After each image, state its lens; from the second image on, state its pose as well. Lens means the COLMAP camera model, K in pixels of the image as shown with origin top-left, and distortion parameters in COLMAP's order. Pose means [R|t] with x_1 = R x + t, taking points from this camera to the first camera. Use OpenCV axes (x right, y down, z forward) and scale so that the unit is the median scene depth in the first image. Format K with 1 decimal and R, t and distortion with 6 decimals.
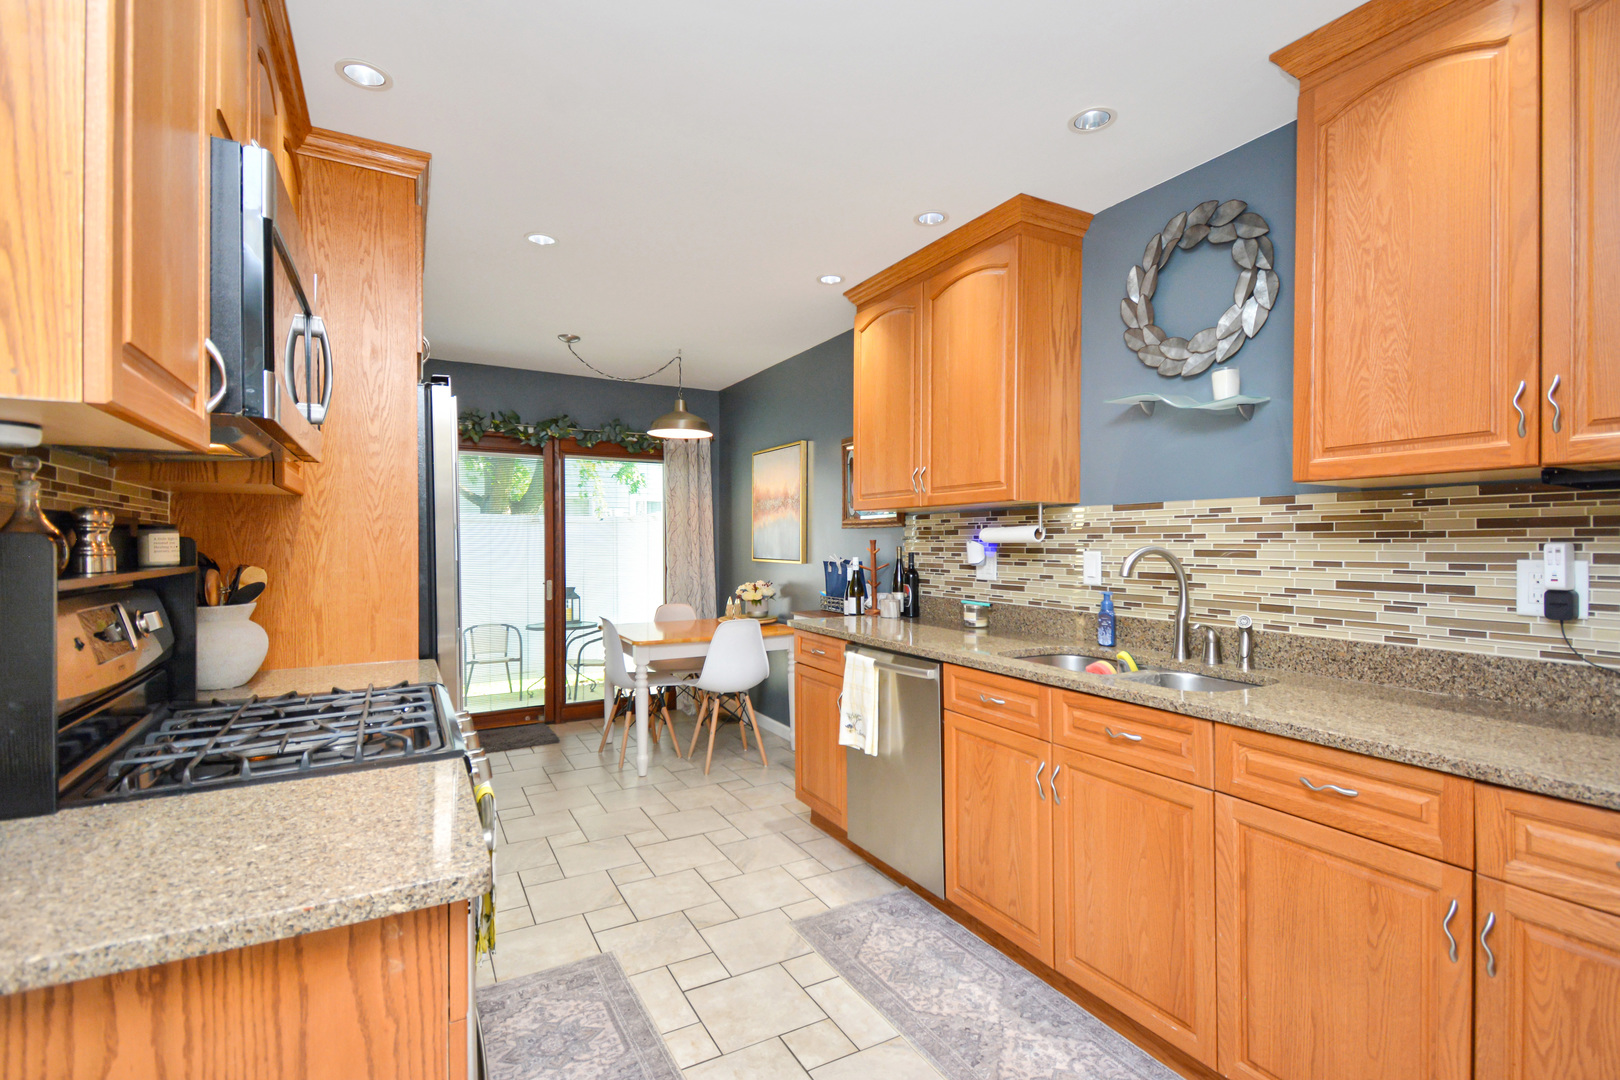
lens RADIAL K [[744.4, 0, 811.0], [0, 744.4, 544.8], [0, 0, 1]] dist [-0.000007, -0.013409]
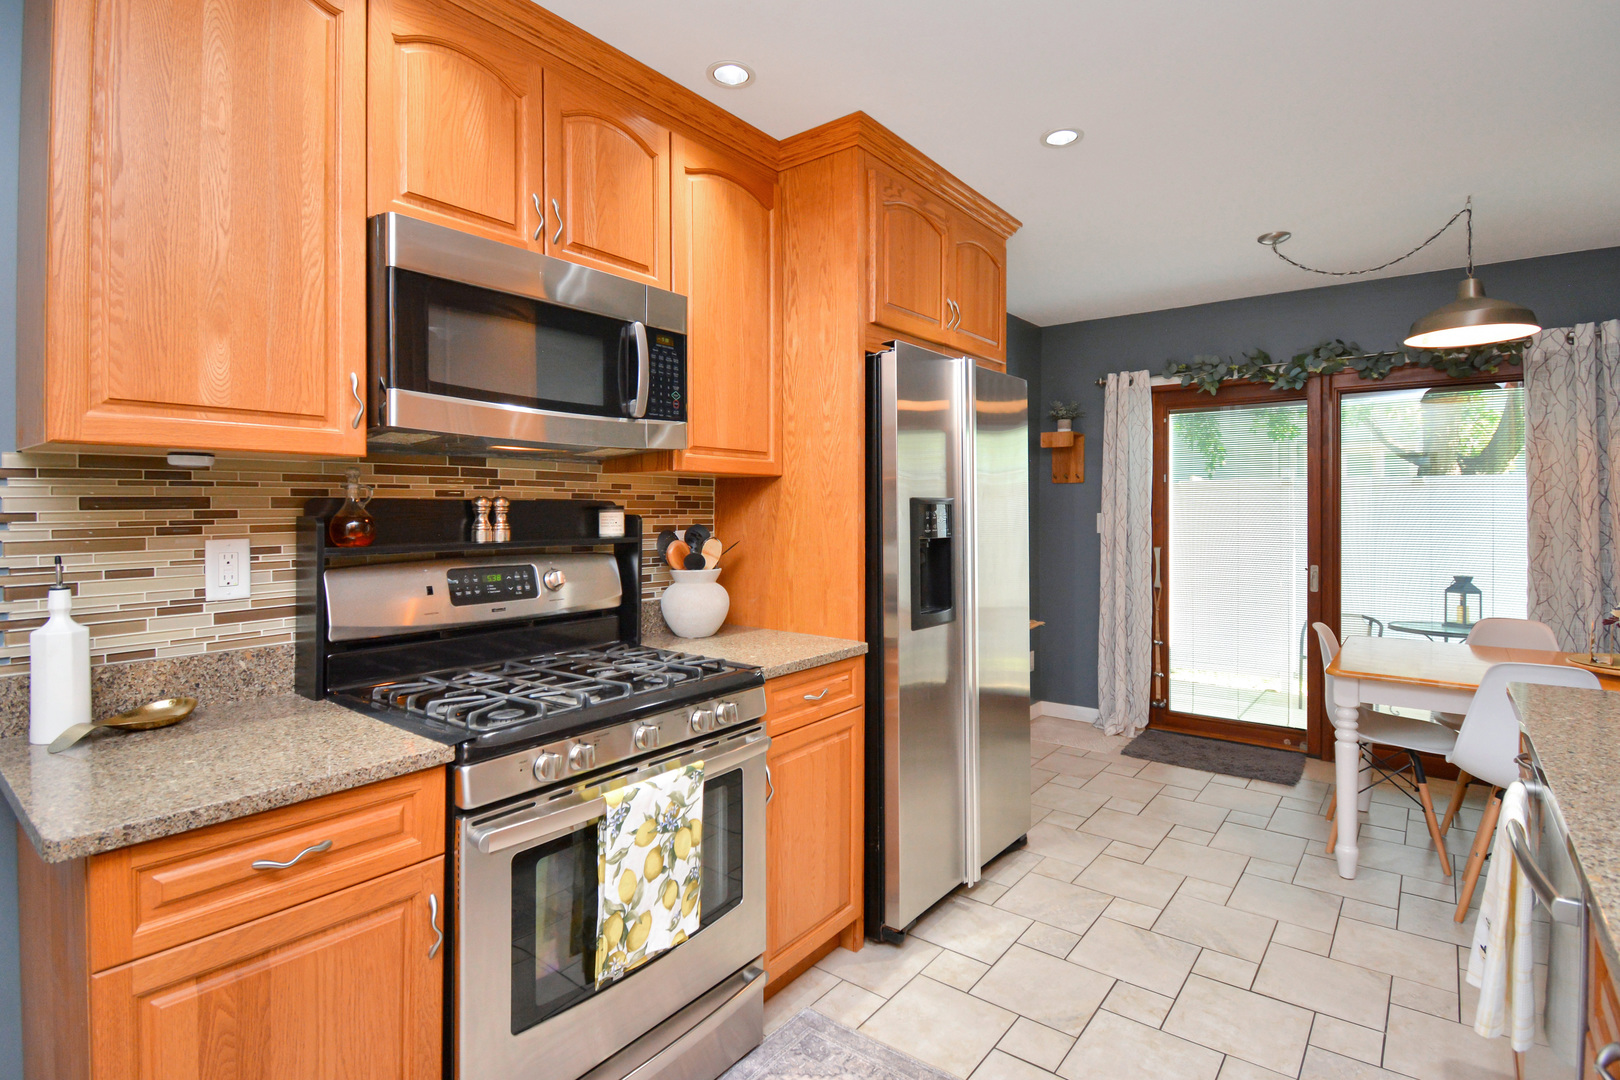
lens RADIAL K [[759.0, 0, 840.9], [0, 759.0, 505.9], [0, 0, 1]] dist [-0.006906, -0.001466]
pose [[0.386081, -0.006200, -0.922444, 0.198975], [-0.001310, 0.999973, -0.007269, -0.007073], [0.922464, 0.004015, 0.386062, 0.319072]]
